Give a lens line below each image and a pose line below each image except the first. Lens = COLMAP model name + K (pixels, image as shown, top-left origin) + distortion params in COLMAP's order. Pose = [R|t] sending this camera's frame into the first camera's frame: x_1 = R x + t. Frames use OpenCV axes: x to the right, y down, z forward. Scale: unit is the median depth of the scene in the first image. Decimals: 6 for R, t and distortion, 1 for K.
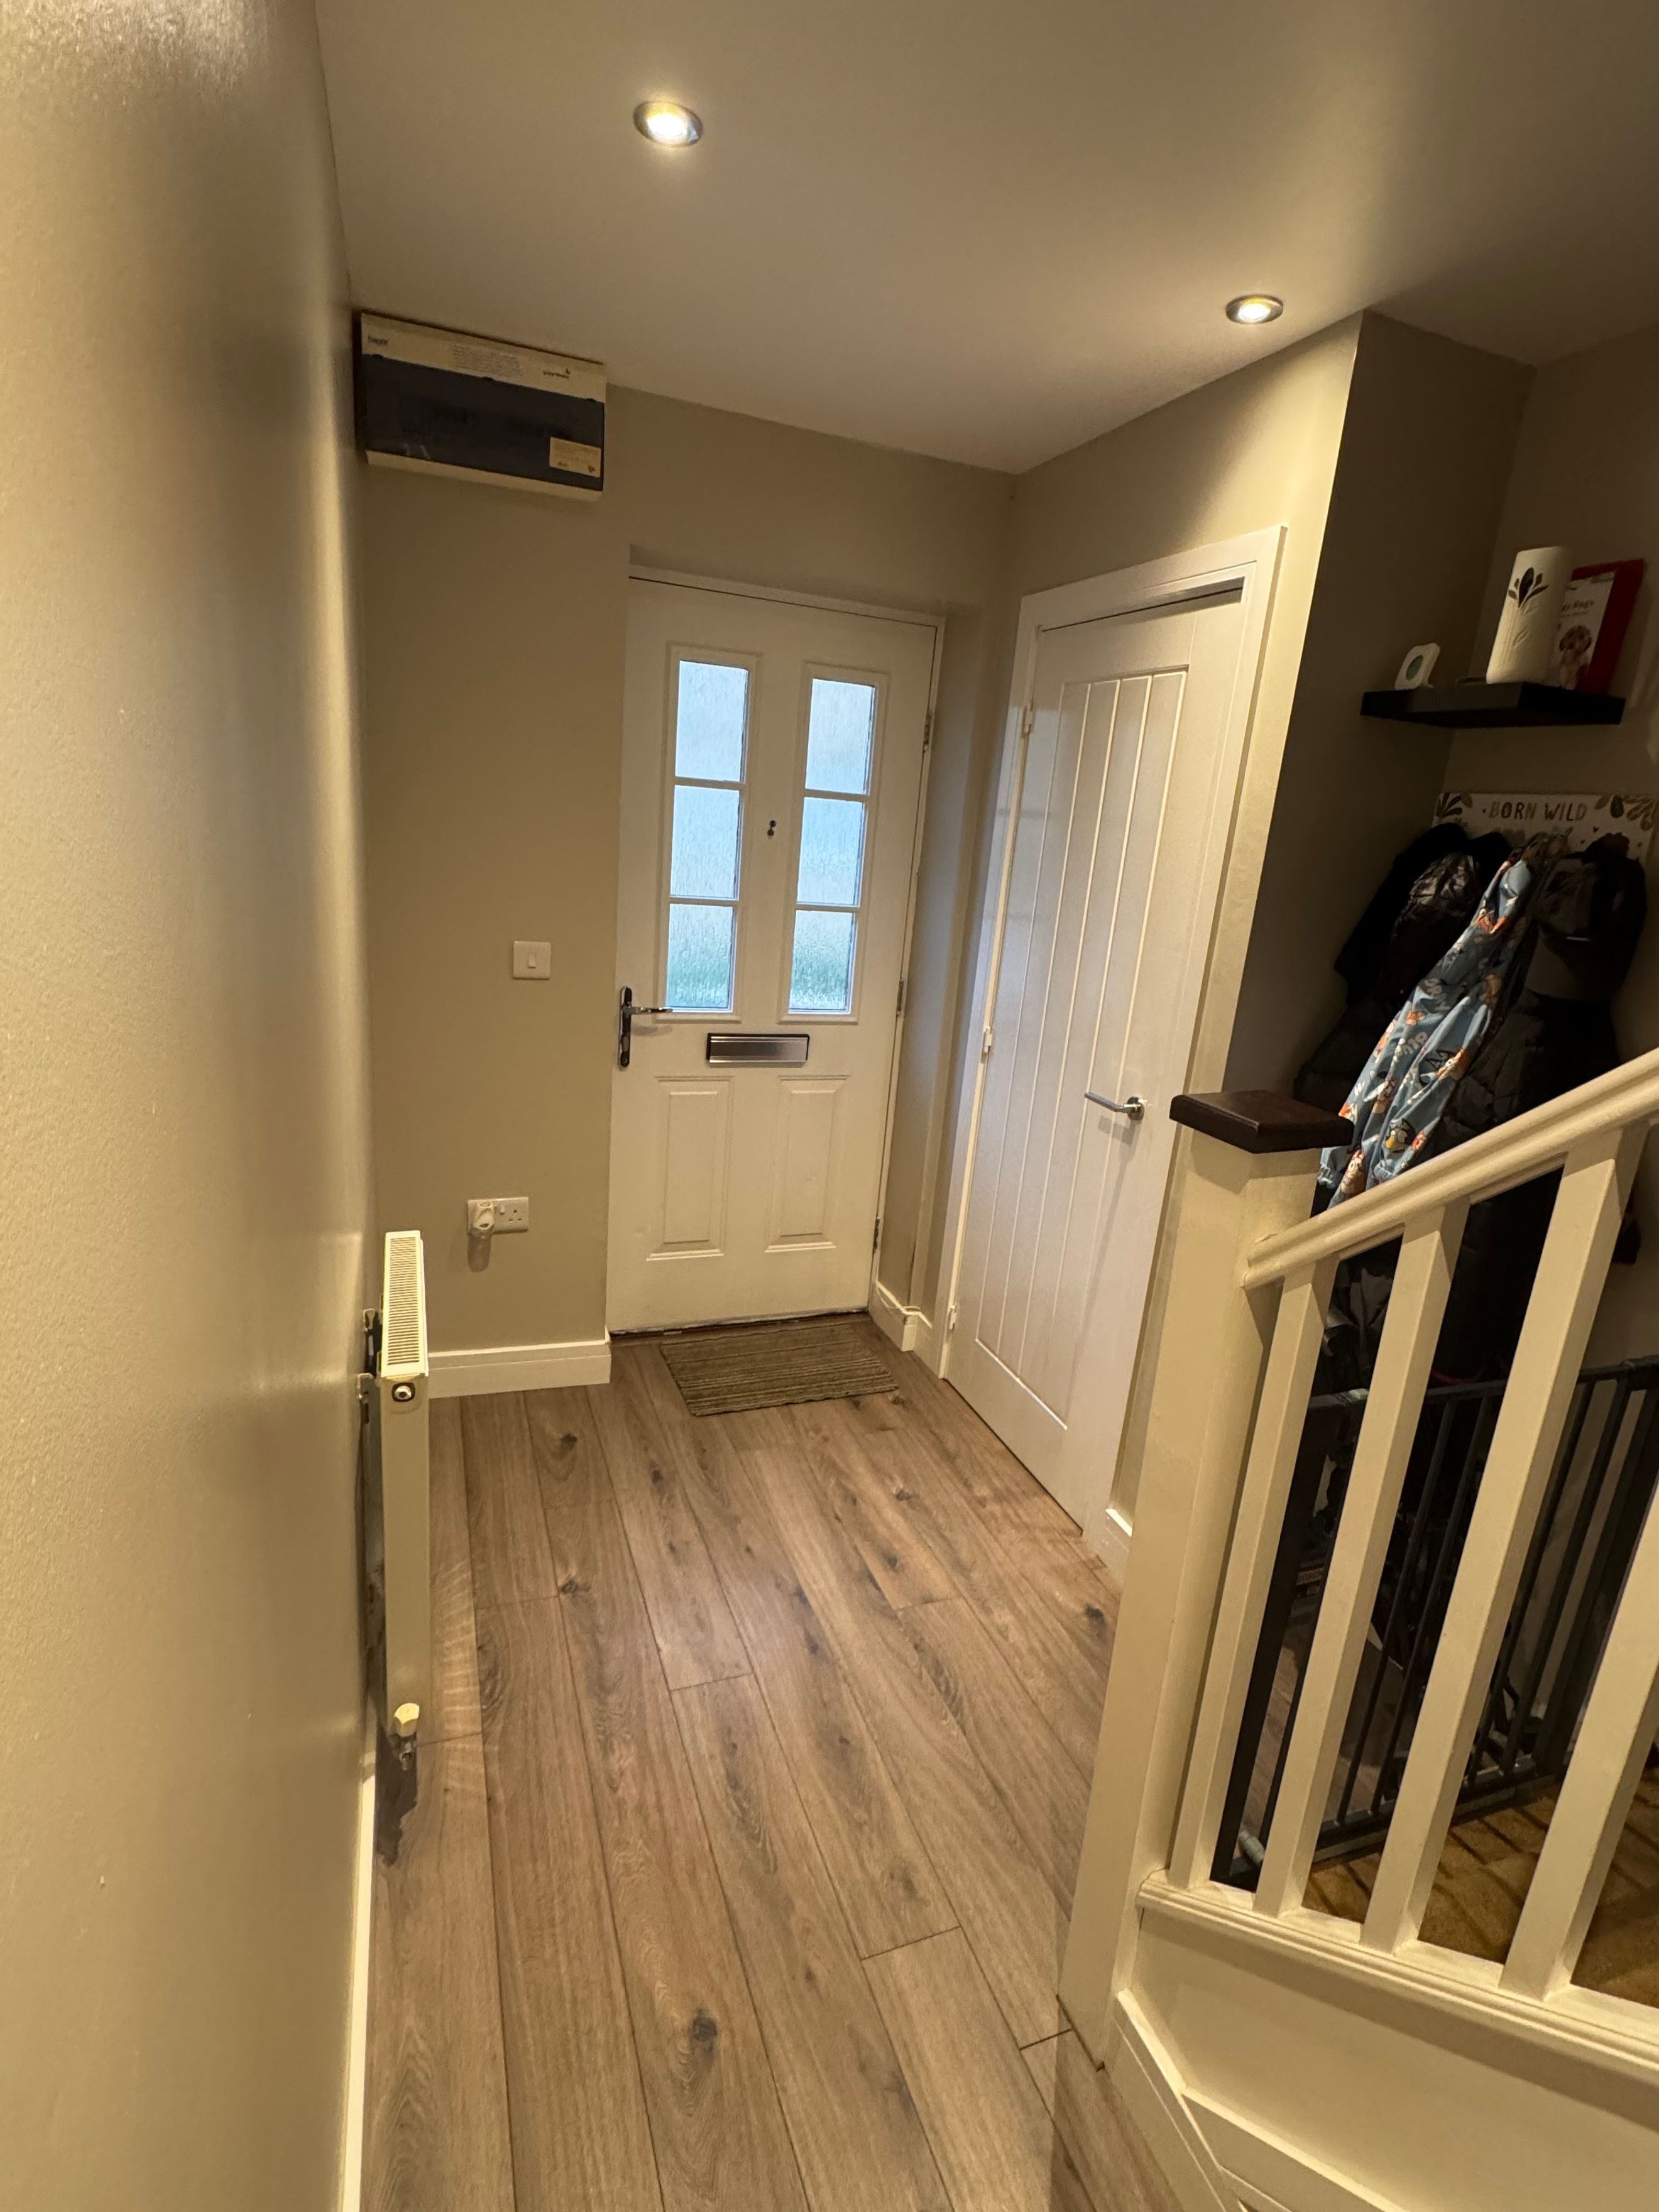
lens RADIAL K [[1077.4, 0, 837.9], [0, 1077.4, 1101.0], [0, 0, 1]] dist [-0.004567, -0.000861]
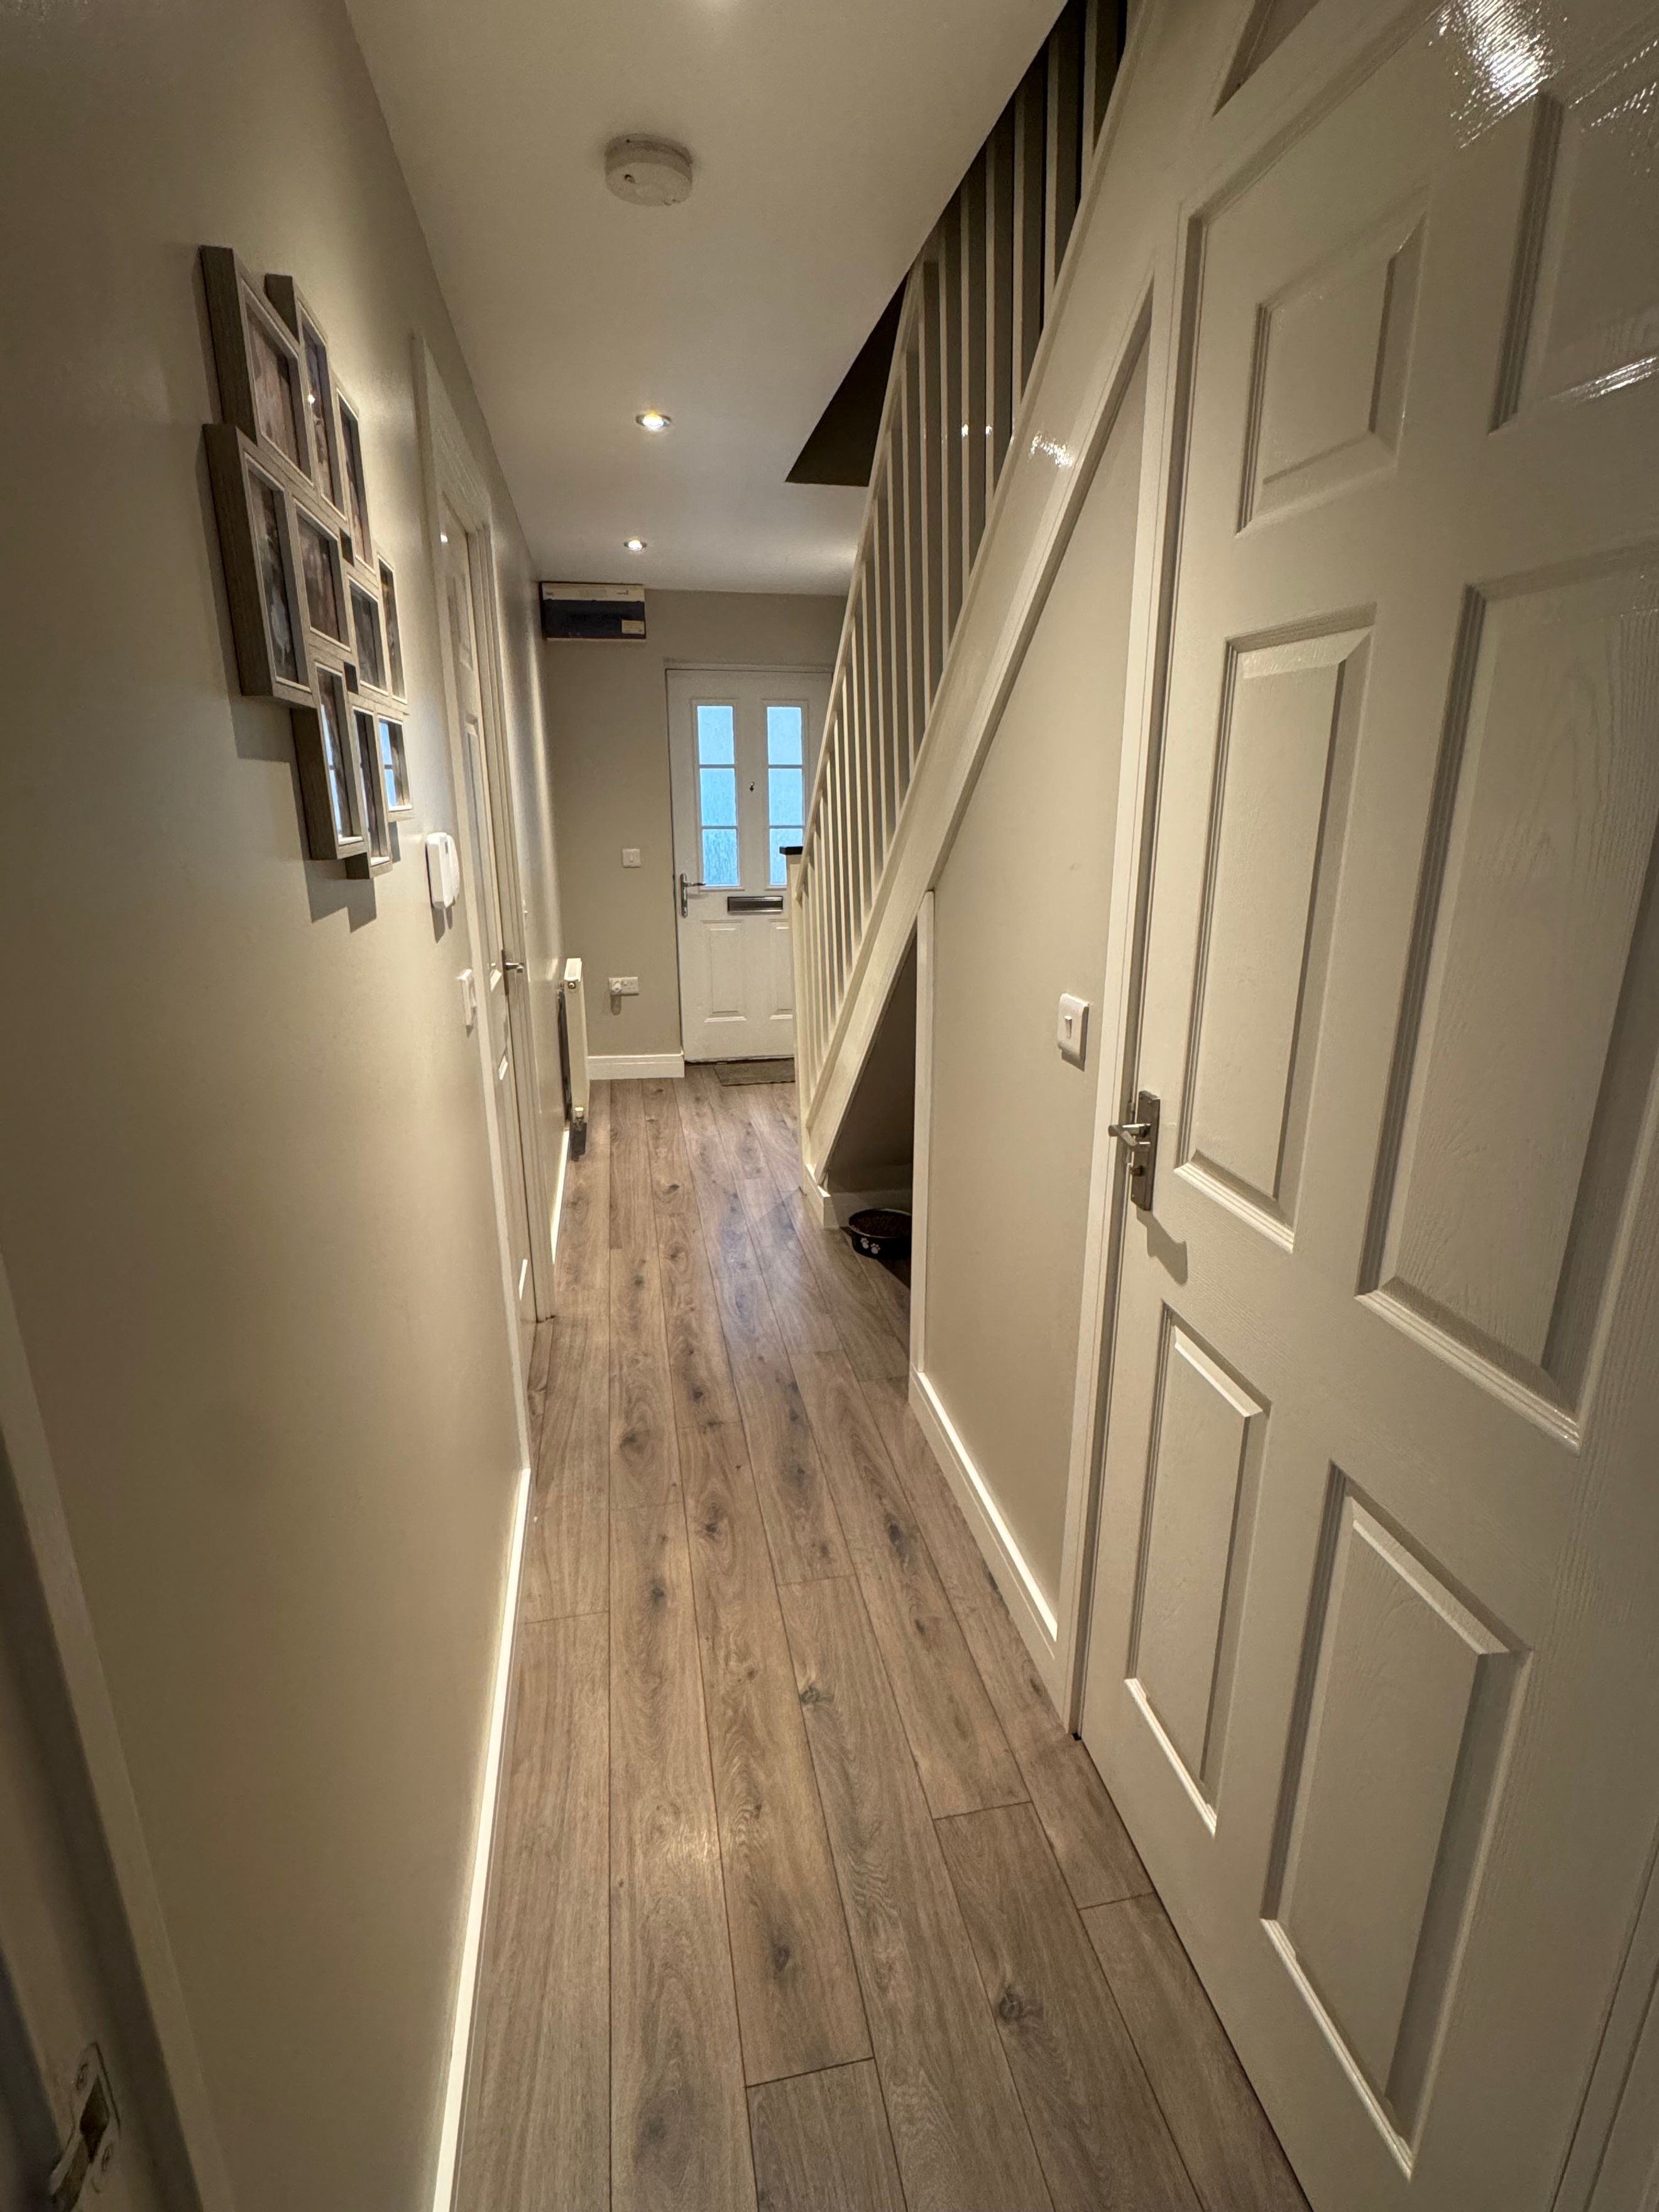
lens RADIAL K [[1077.4, 0, 836.8], [0, 1077.4, 1107.5], [0, 0, 1]] dist [-0.004567, -0.000861]
pose [[0.983444, -0.035183, -0.177766, 0.587277], [0.039143, 0.999056, 0.018821, 0.416736], [0.176937, -0.025468, 0.983893, -1.271386]]
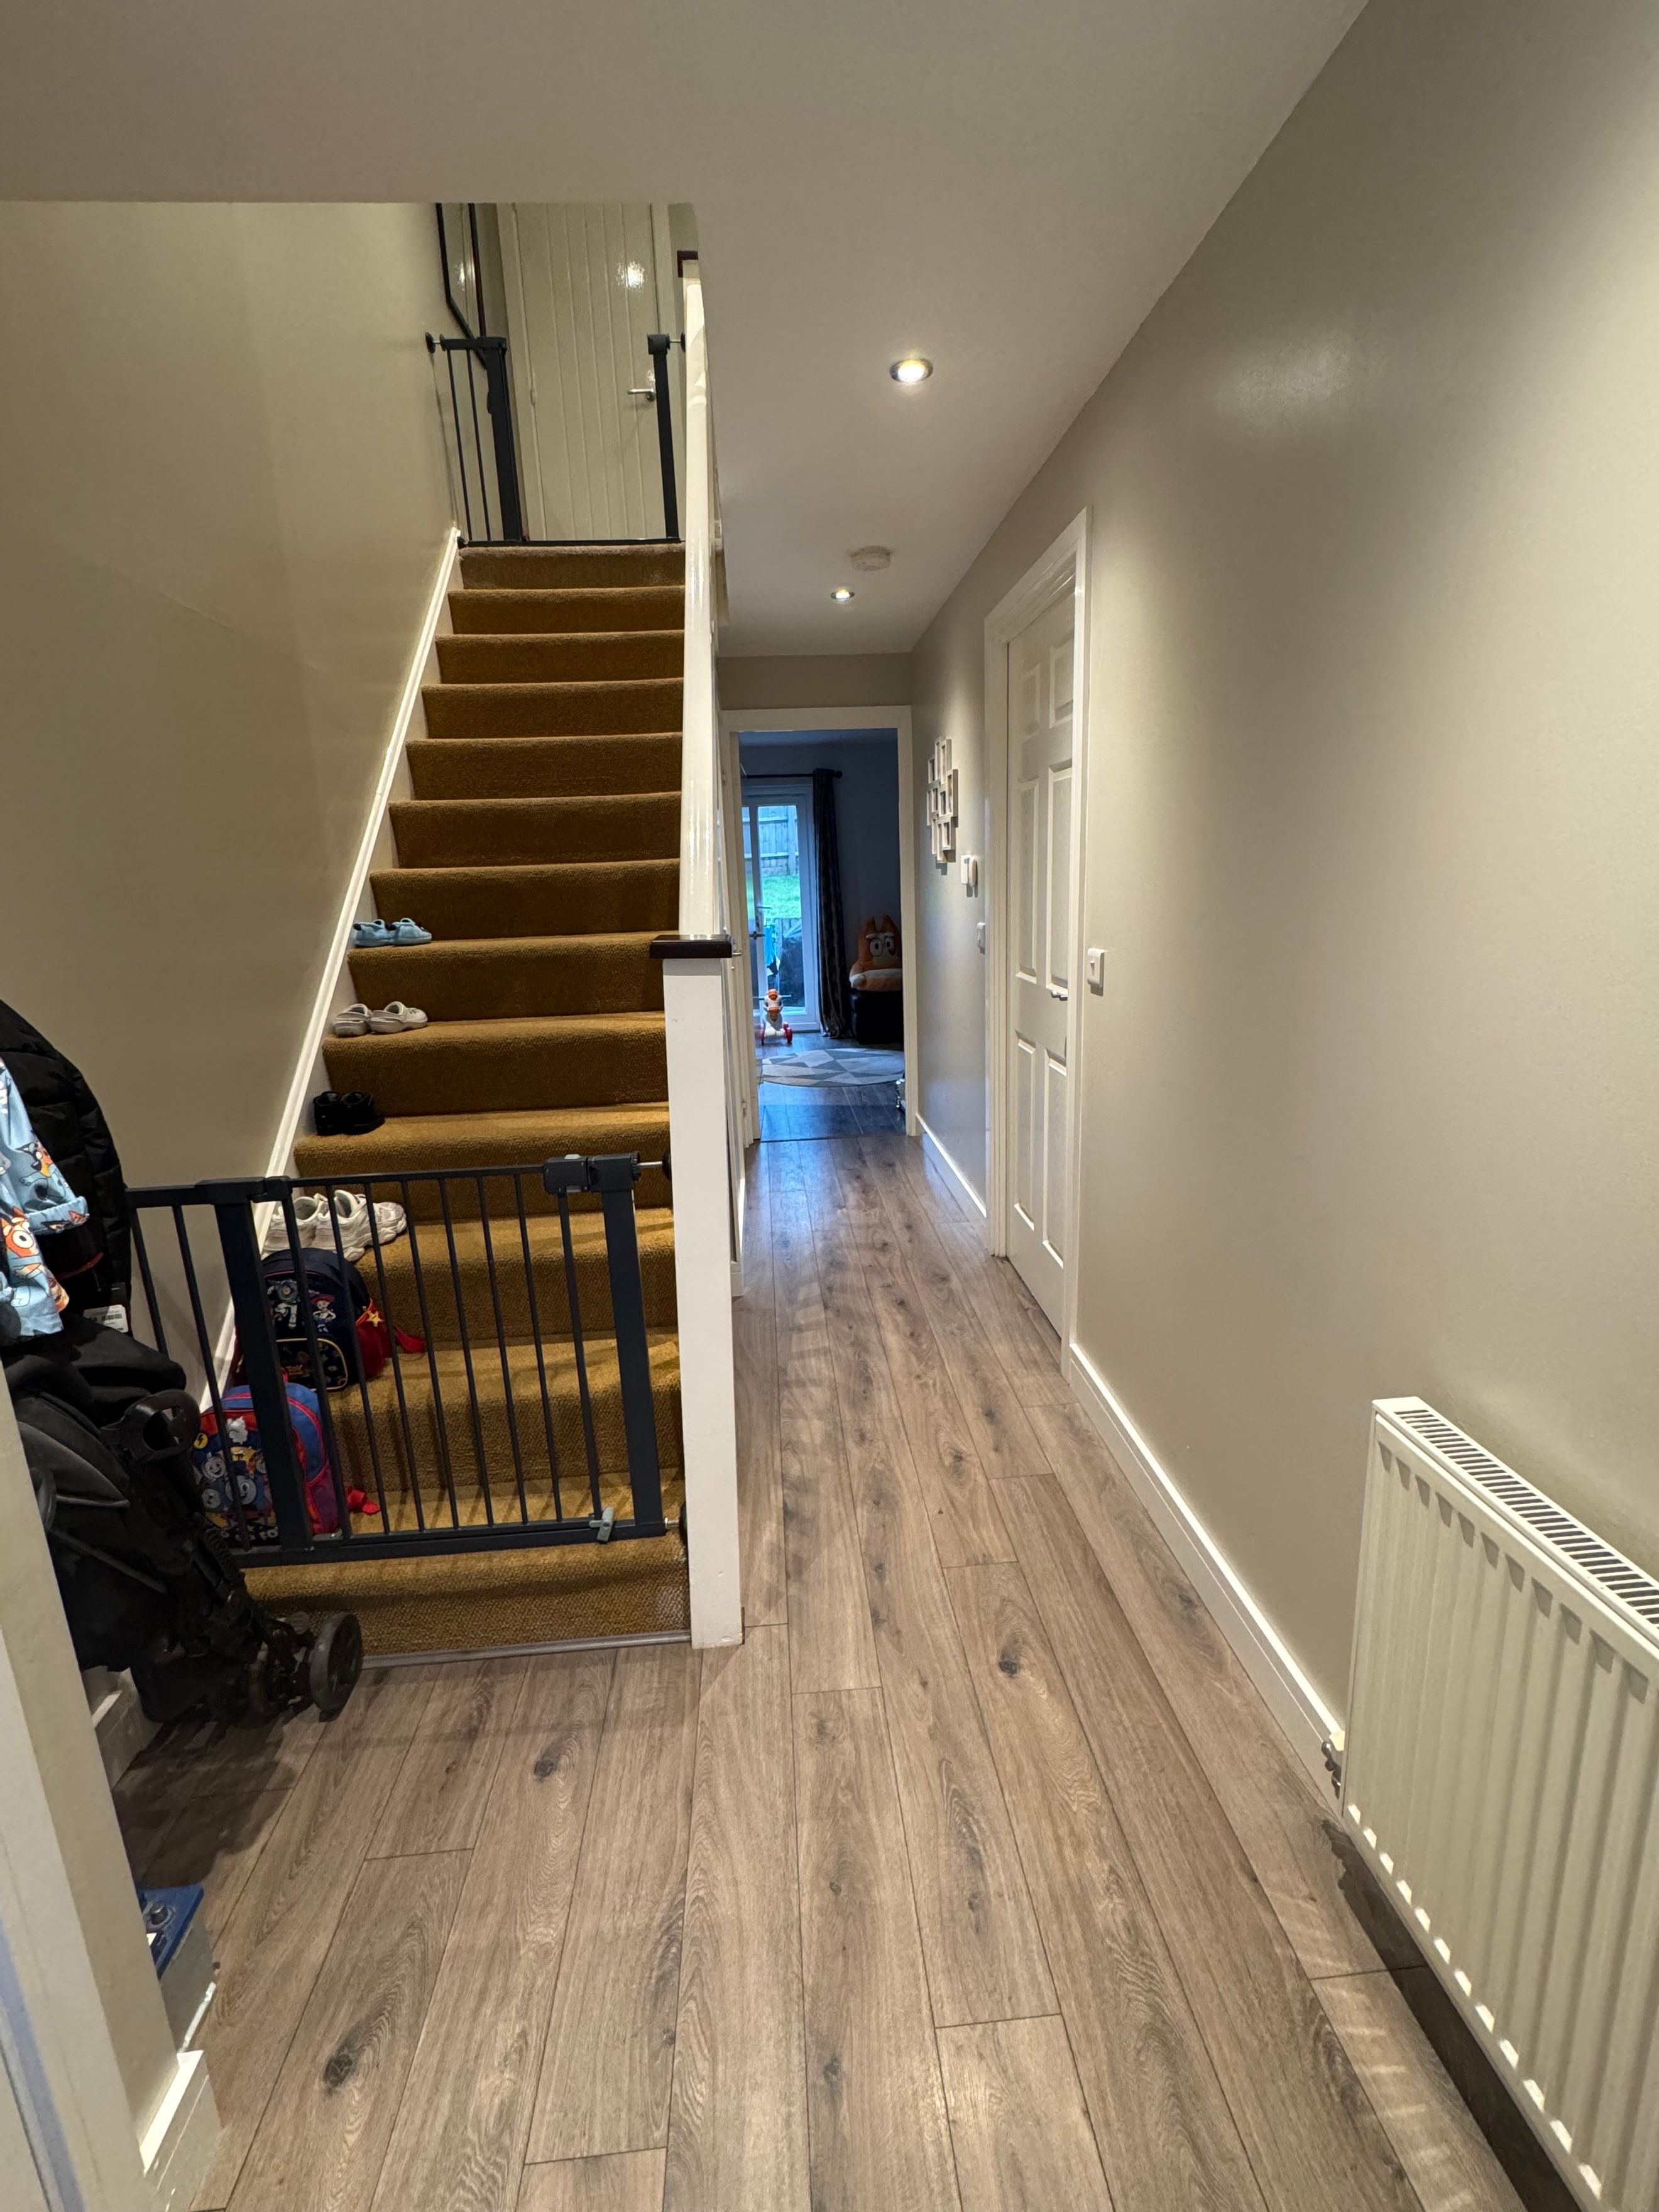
lens RADIAL K [[985.5, 0, 829.4], [0, 985.5, 1102.5], [0, 0, 1]] dist [-0.002837, -0.000472]
pose [[-0.957466, -0.110521, 0.266540, -0.110921], [0.032689, 0.876242, 0.480760, -0.253741], [-0.286688, 0.469025, -0.835360, 1.216806]]
